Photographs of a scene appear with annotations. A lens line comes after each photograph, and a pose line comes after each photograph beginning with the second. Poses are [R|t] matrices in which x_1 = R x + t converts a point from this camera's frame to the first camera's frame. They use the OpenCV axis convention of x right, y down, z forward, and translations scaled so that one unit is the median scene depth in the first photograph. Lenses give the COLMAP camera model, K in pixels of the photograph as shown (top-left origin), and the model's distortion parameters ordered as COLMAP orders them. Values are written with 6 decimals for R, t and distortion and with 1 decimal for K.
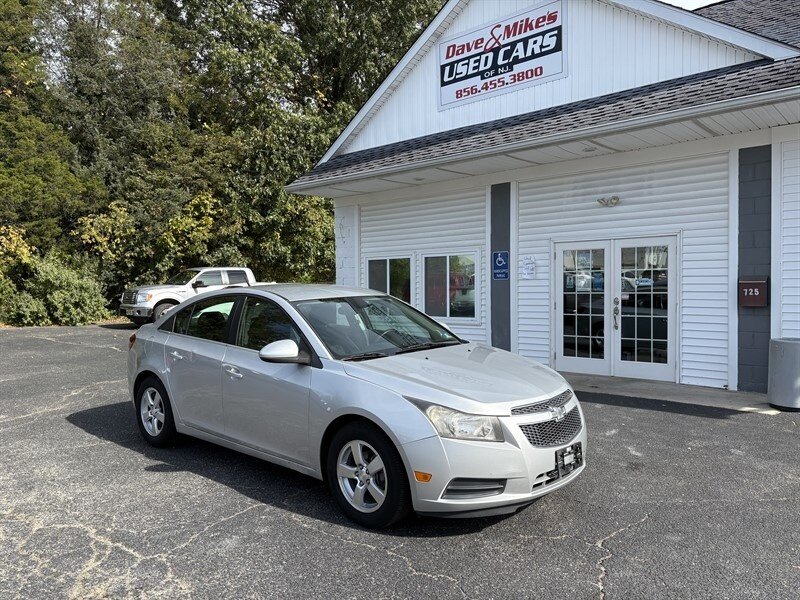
lens RADIAL K [[604.9, 0, 396.7], [0, 604.9, 297.0], [0, 0, 1]] dist [0.029085, 0.002432]
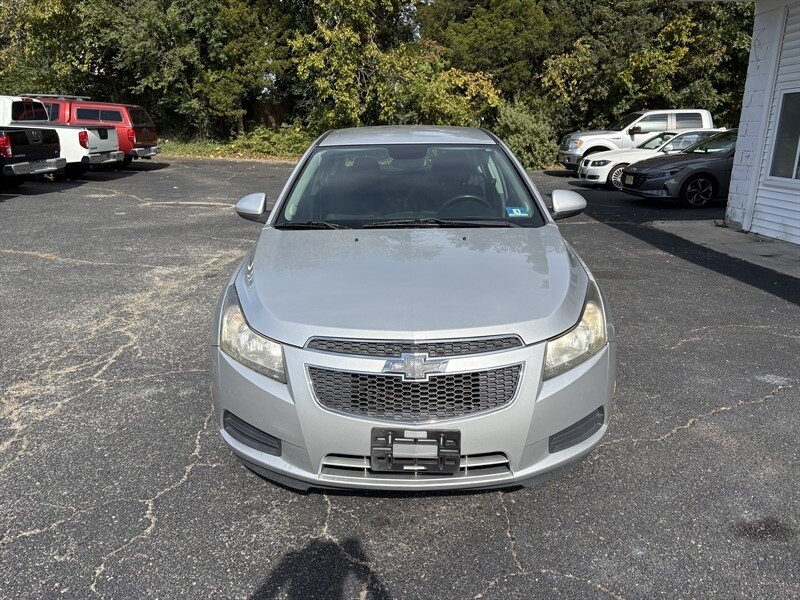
lens RADIAL K [[604.9, 0, 396.7], [0, 604.9, 297.0], [0, 0, 1]] dist [0.029085, 0.002432]
pose [[0.672213, 0.210722, -0.709736, 0.108120], [-0.032032, 0.966020, 0.256474, -0.002097], [0.739664, -0.149671, 0.656122, 0.109011]]
